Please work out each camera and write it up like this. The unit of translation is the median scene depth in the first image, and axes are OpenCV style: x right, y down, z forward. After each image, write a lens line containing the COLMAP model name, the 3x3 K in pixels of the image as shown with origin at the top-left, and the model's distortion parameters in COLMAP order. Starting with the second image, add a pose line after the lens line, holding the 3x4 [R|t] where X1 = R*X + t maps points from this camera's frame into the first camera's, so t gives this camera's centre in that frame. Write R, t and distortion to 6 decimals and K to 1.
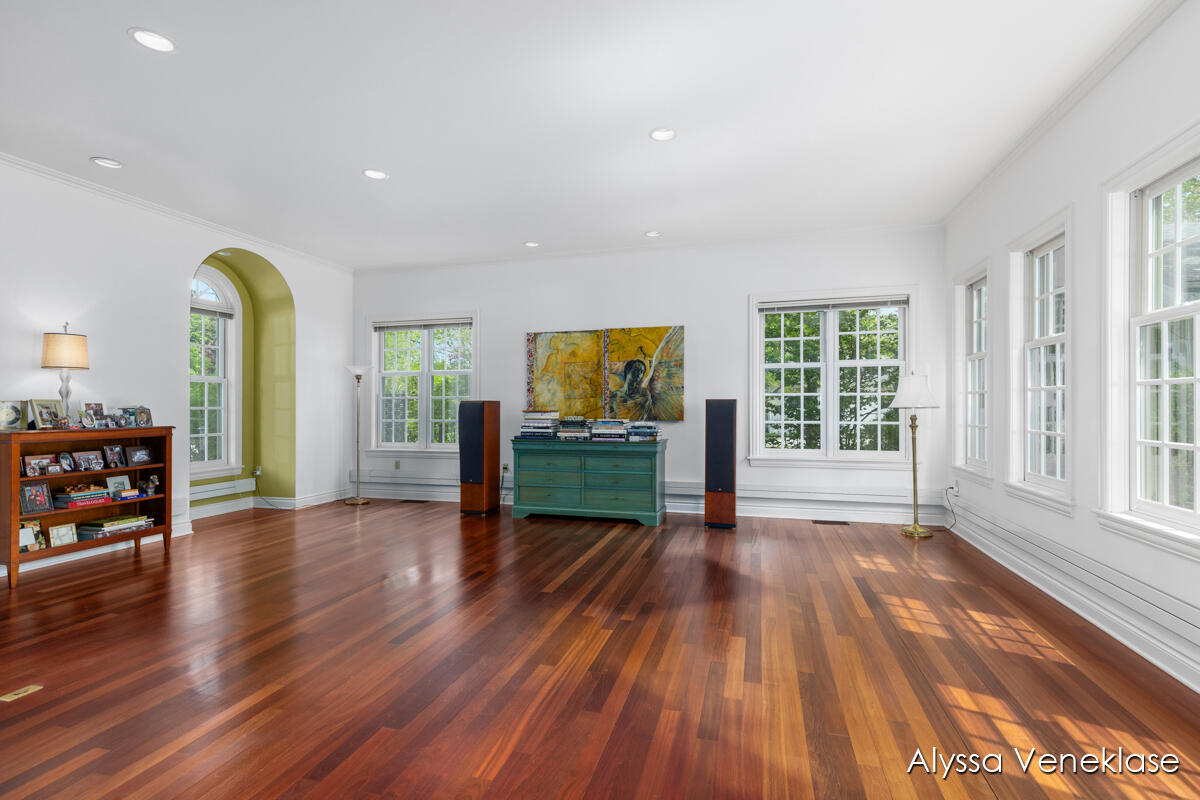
lens RADIAL K [[539.7, 0, 602.3], [0, 539.7, 399.5], [0, 0, 1]] dist [0.012082, -0.000124]
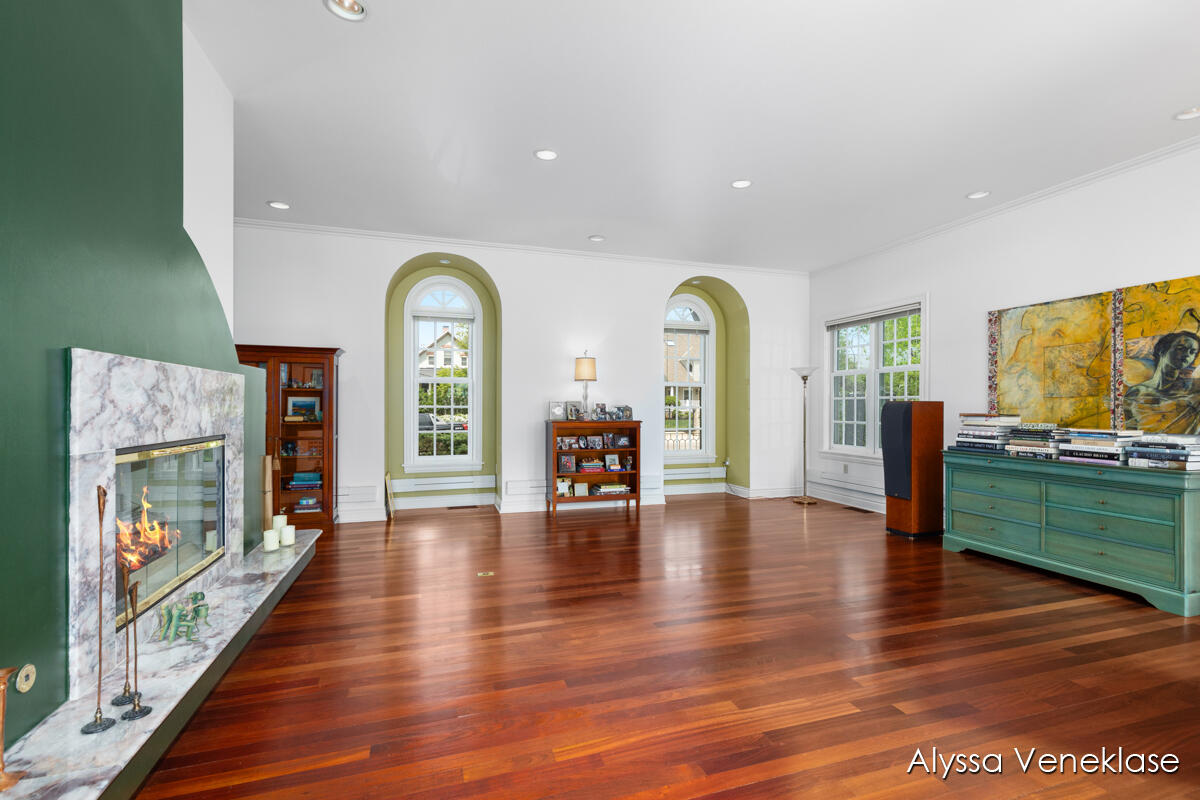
lens RADIAL K [[539.7, 0, 602.3], [0, 539.7, 399.5], [0, 0, 1]] dist [0.012082, -0.000124]
pose [[0.570476, -0.004549, -0.821302, 0.207755], [0.003384, 0.999989, -0.003188, 0.000772], [0.821307, -0.000960, 0.570485, 0.137922]]
